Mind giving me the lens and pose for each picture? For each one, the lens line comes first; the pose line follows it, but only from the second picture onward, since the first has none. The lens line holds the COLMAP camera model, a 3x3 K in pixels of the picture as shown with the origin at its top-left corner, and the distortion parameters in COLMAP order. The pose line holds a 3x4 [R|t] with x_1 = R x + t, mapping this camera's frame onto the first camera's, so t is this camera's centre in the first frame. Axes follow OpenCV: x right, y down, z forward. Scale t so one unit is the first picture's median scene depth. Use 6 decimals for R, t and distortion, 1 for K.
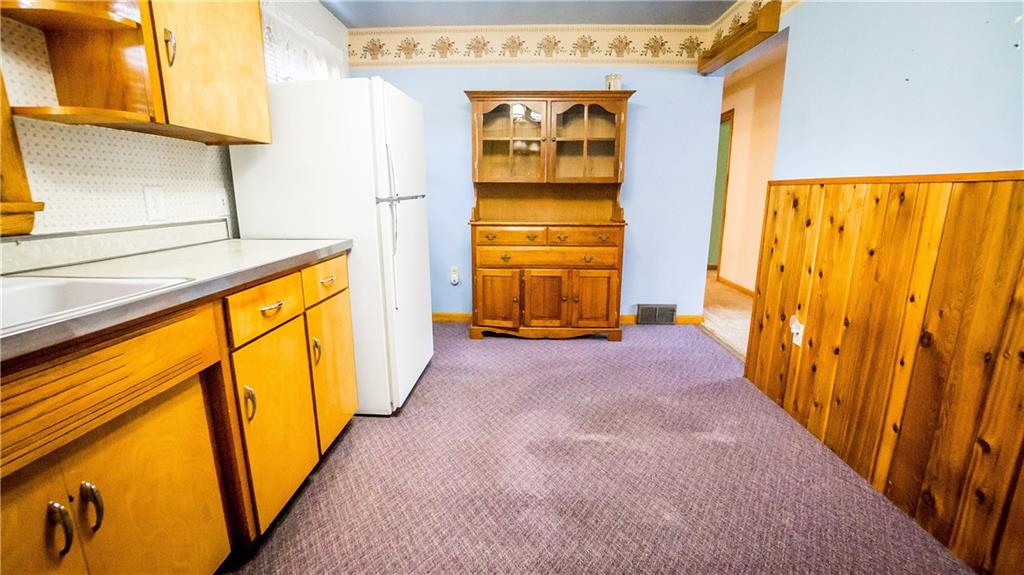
lens RADIAL K [[458.7, 0, 516.8], [0, 458.7, 289.3], [0, 0, 1]] dist [-0.048466, 0.014232]
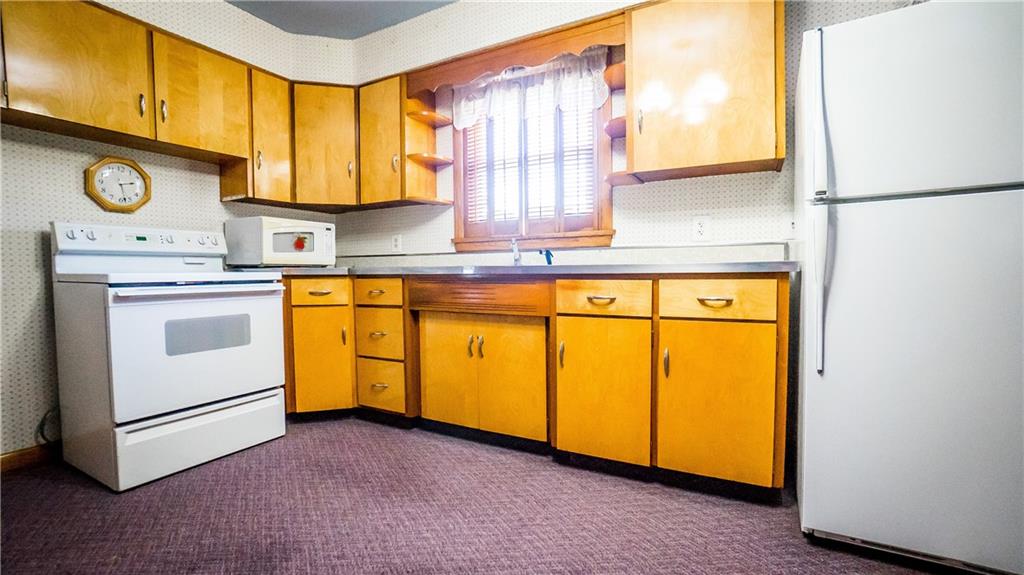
lens RADIAL K [[458.7, 0, 509.8], [0, 458.7, 290.5], [0, 0, 1]] dist [-0.048466, 0.014232]
pose [[-0.469504, 0.039817, -0.882032, 0.313067], [-0.174361, 0.975128, 0.136832, -0.049553], [0.865543, 0.218035, -0.450884, 0.572802]]
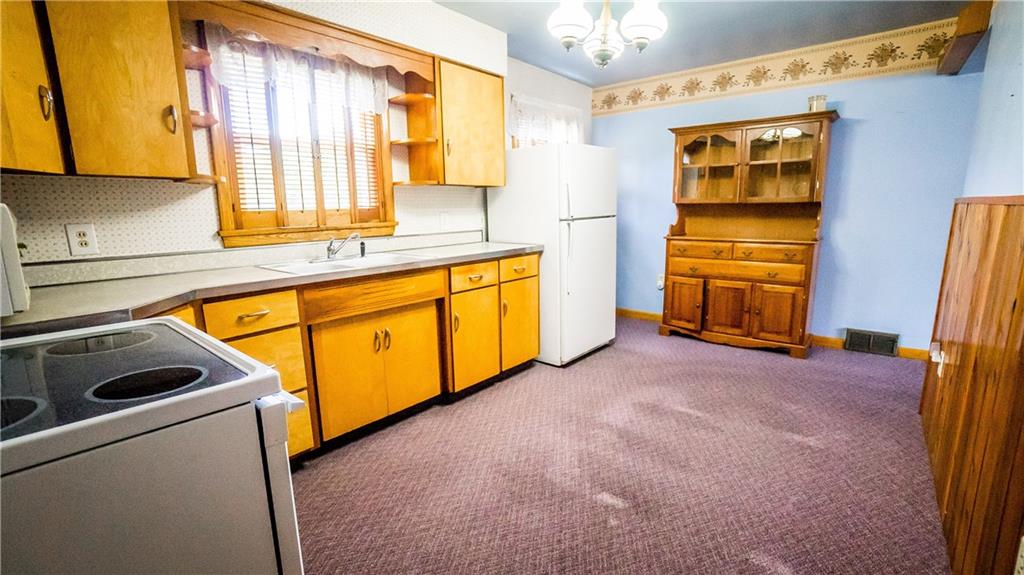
lens RADIAL K [[458.7, 0, 504.1], [0, 458.7, 290.7], [0, 0, 1]] dist [-0.048466, 0.014232]
pose [[0.781869, 0.094671, -0.616213, 0.315294], [-0.109778, 0.993866, 0.013401, 0.024389], [0.613702, 0.057169, 0.787466, -0.188875]]
